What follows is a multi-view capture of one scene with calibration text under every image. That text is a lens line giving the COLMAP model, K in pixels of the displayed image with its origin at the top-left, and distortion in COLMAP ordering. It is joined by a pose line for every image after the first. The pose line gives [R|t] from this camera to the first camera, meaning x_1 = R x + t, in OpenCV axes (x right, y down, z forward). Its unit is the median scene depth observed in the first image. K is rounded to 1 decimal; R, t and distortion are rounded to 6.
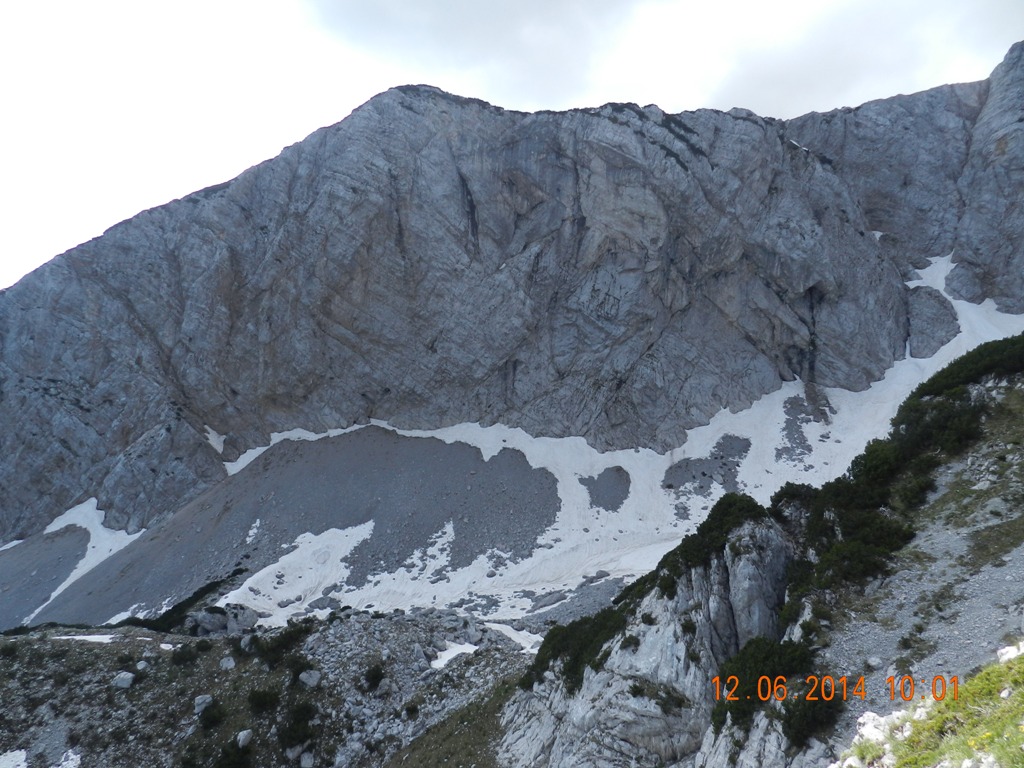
lens RADIAL K [[688.1, 0, 512.1], [0, 688.1, 384.3], [0, 0, 1]] dist [0.011159, -0.002612]
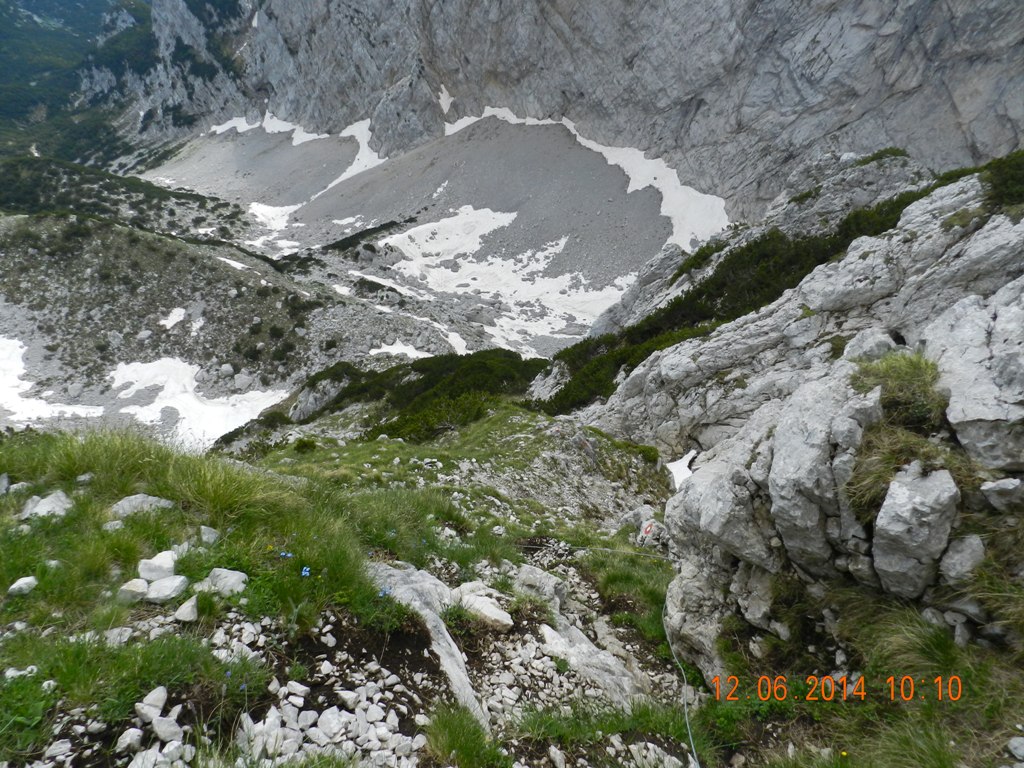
lens RADIAL K [[688.1, 0, 511.8], [0, 688.1, 383.8], [0, 0, 1]] dist [0.011159, -0.002612]
pose [[0.814197, 0.444111, -0.373963, 0.348593], [-0.174962, 0.801852, 0.571333, -0.234484], [0.553598, -0.399749, 0.730568, -0.040072]]
